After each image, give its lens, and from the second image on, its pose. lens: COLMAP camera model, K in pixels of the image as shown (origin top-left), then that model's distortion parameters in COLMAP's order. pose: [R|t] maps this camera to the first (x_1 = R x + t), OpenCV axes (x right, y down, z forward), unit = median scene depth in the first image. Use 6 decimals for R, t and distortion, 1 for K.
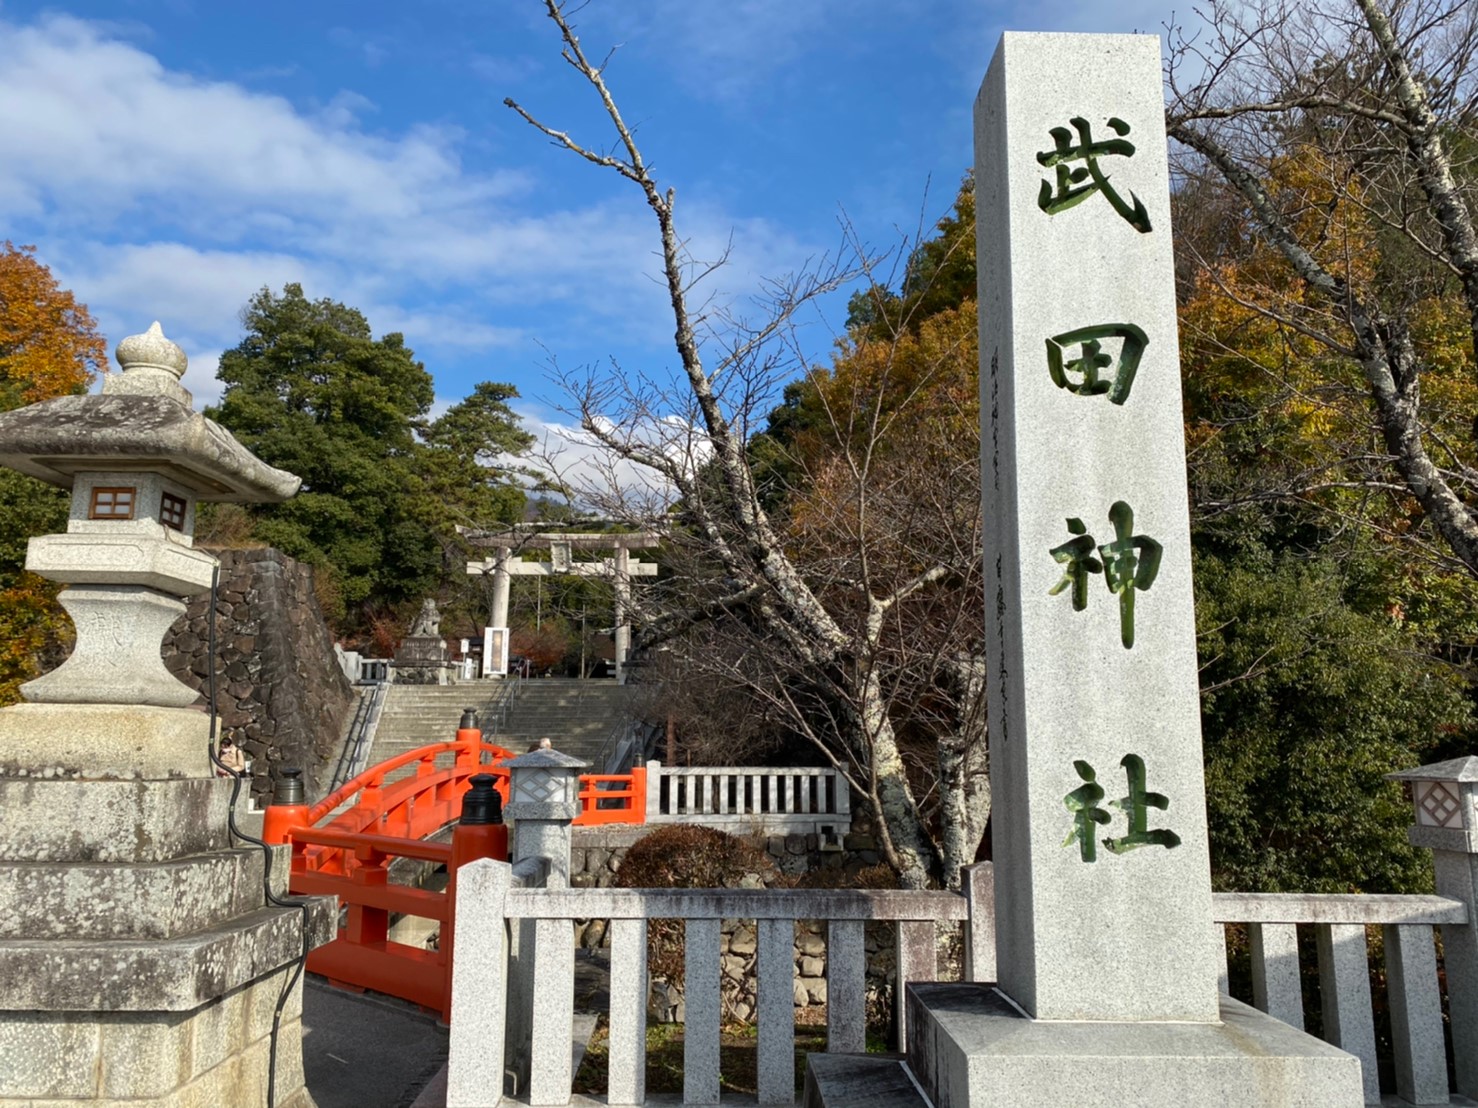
lens RADIAL K [[1115.4, 0, 738.9], [0, 1115.4, 554.9], [0, 0, 1]] dist [0.010282, -0.006481]
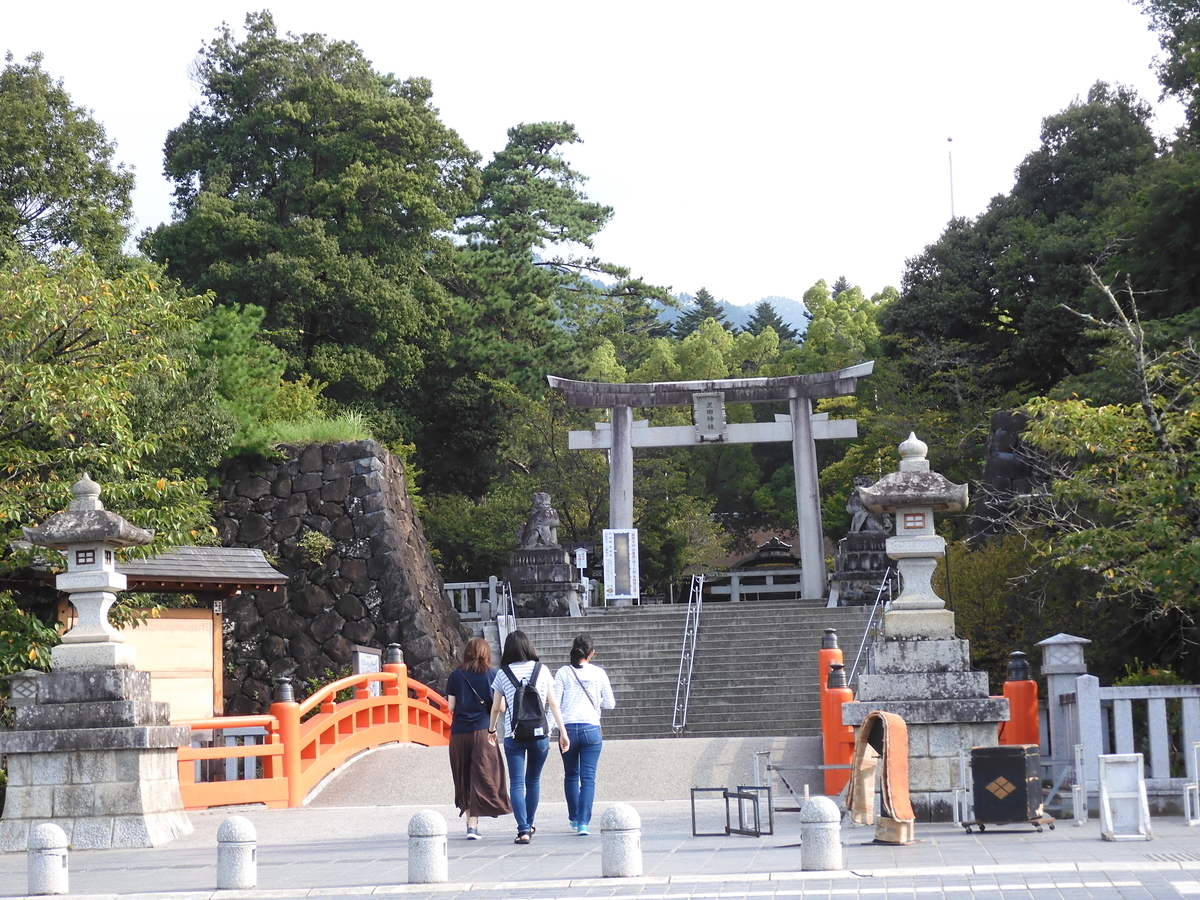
lens RADIAL K [[2276.2, 0, 600.0], [0, 2276.2, 450.0], [0, 0, 1]] dist [0.004889, -0.104063]
pose [[0.990883, -0.049785, -0.125191, -0.711097], [0.055466, 0.997564, 0.042314, -0.488171], [0.122779, -0.048872, 0.991230, -4.210309]]
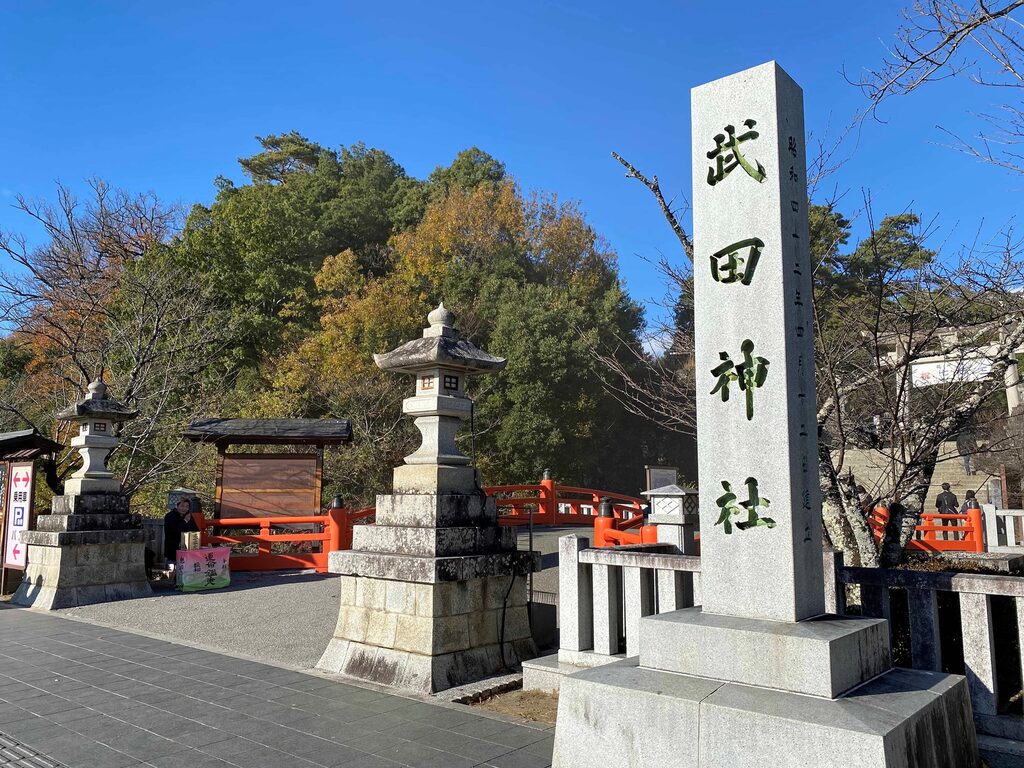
lens RADIAL K [[793.4, 0, 509.6], [0, 793.4, 378.4], [0, 0, 1]] dist [0.130727, -0.205901]
pose [[0.748390, -0.096768, -0.656162, 0.835238], [0.112514, 0.993484, -0.018186, -0.004195], [0.653646, -0.060217, 0.754401, -0.224943]]
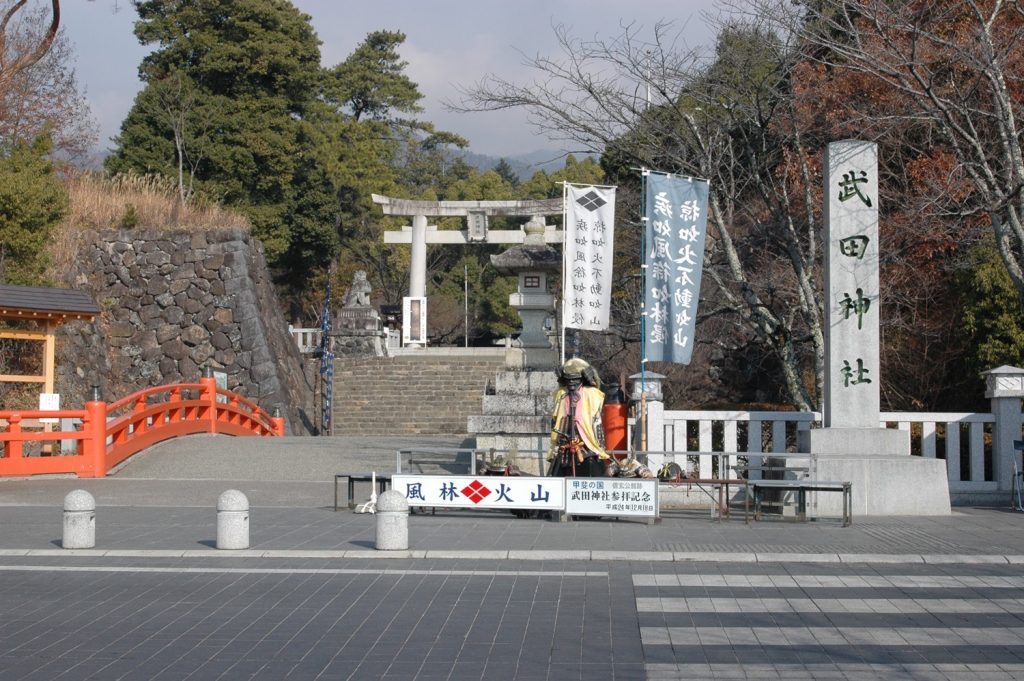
lens RADIAL K [[1421.9, 0, 512.0], [0, 1421.9, 340.5], [0, 0, 1]] dist [-0.073734, 0.021143]
pose [[0.996851, -0.005804, -0.079083, -0.368215], [0.014018, 0.994509, 0.103705, -0.333446], [0.078047, -0.104487, 0.991459, -3.257929]]
